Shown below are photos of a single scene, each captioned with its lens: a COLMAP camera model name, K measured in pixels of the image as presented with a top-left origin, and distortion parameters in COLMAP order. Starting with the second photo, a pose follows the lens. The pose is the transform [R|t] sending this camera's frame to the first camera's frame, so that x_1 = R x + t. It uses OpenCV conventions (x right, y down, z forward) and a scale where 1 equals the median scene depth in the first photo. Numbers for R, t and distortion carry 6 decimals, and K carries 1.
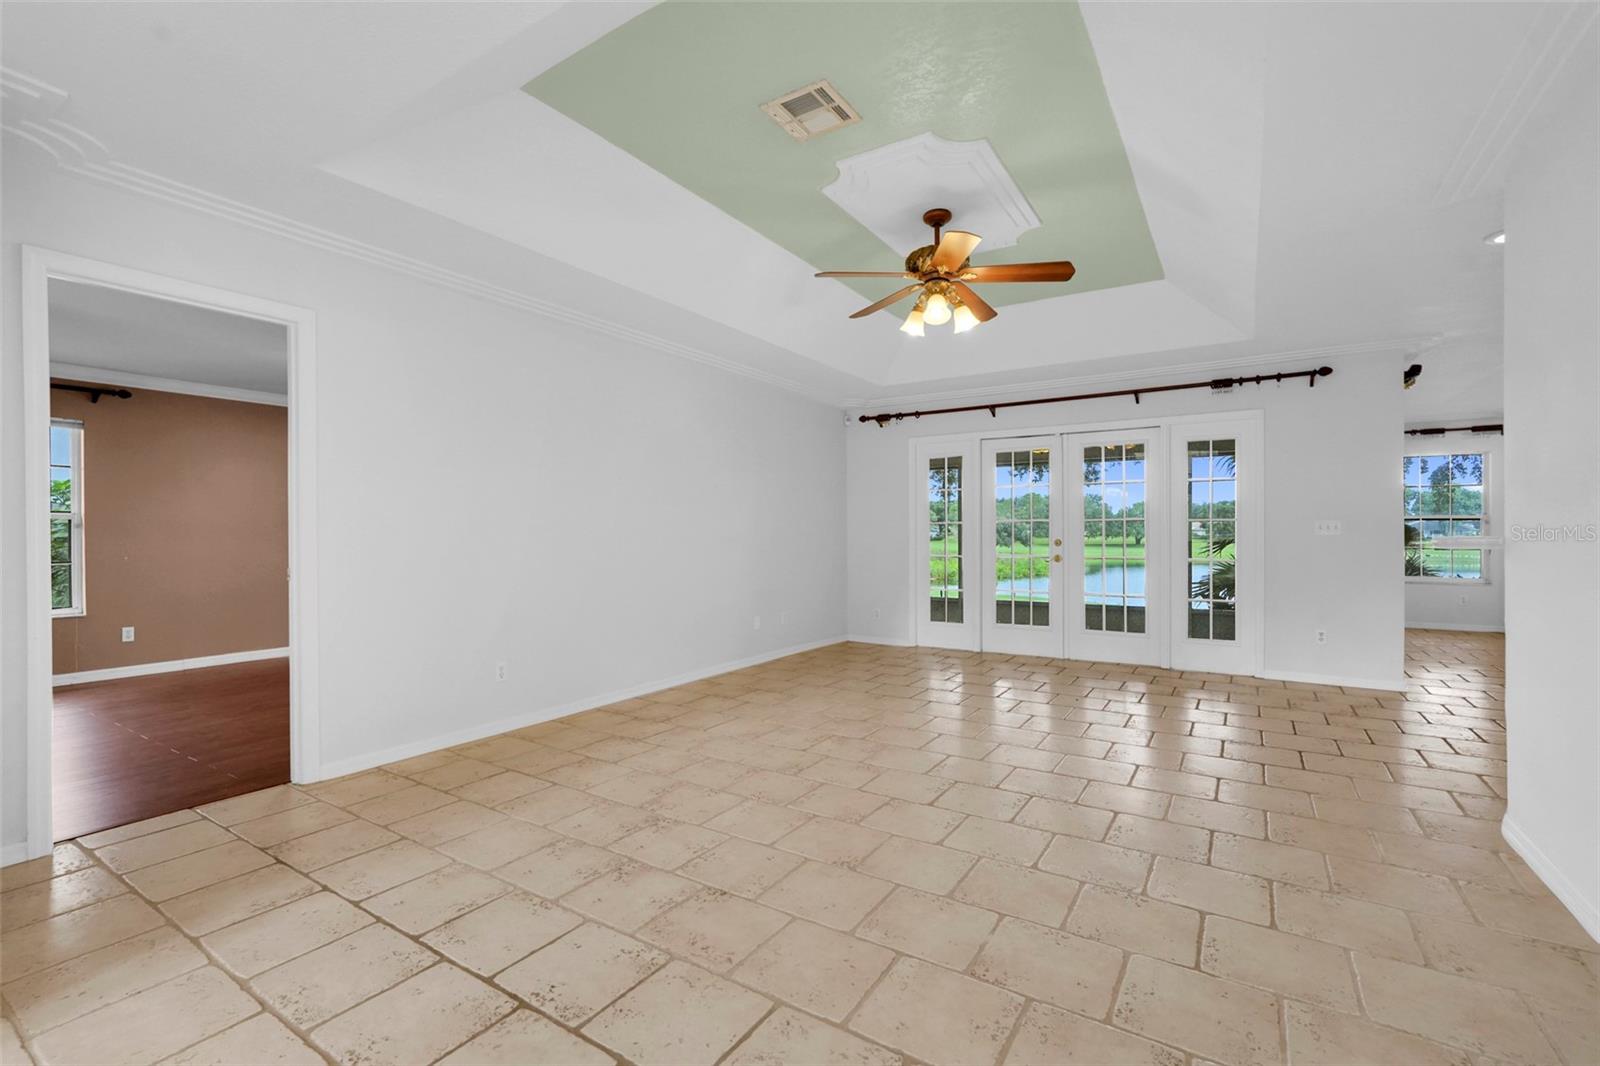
lens RADIAL K [[703.4, 0, 799.7], [0, 703.4, 540.5], [0, 0, 1]] dist [-0.008859, 0.005336]
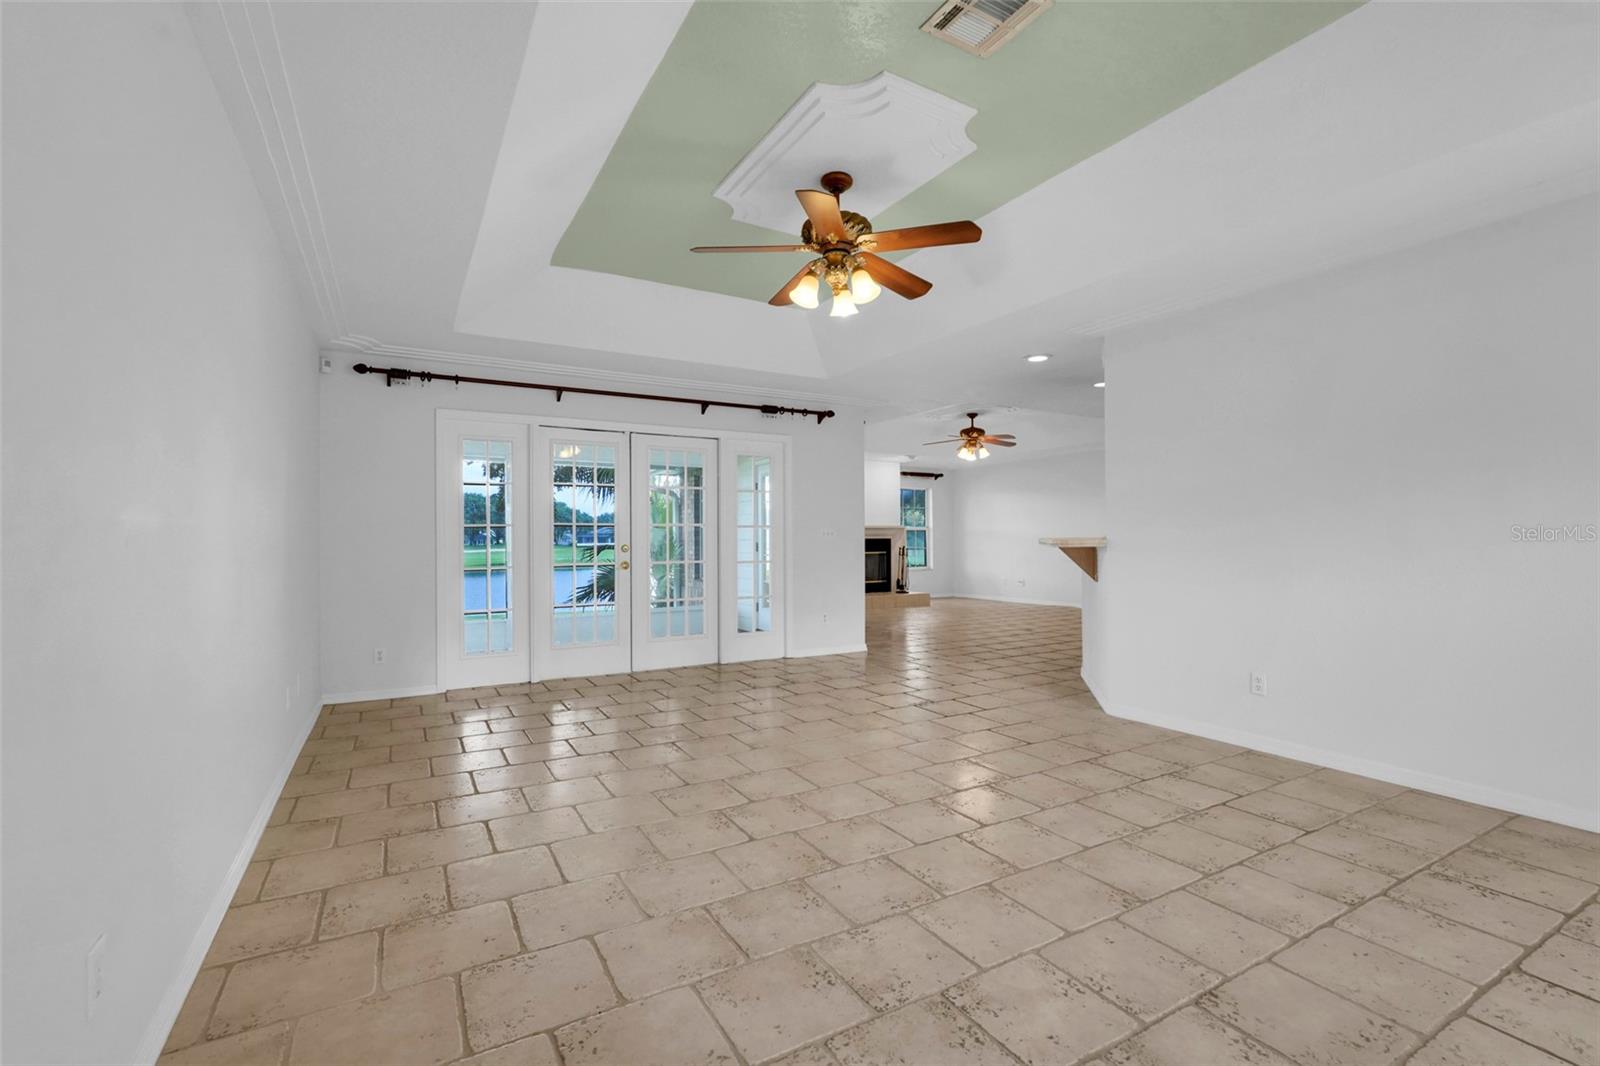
lens RADIAL K [[703.4, 0, 794.2], [0, 703.4, 543.7], [0, 0, 1]] dist [-0.008859, 0.005336]
pose [[0.461270, -0.006144, 0.887238, -0.601163], [0.011724, 0.999931, 0.000830, -0.002809], [-0.887182, 0.010019, 0.461310, 0.623411]]
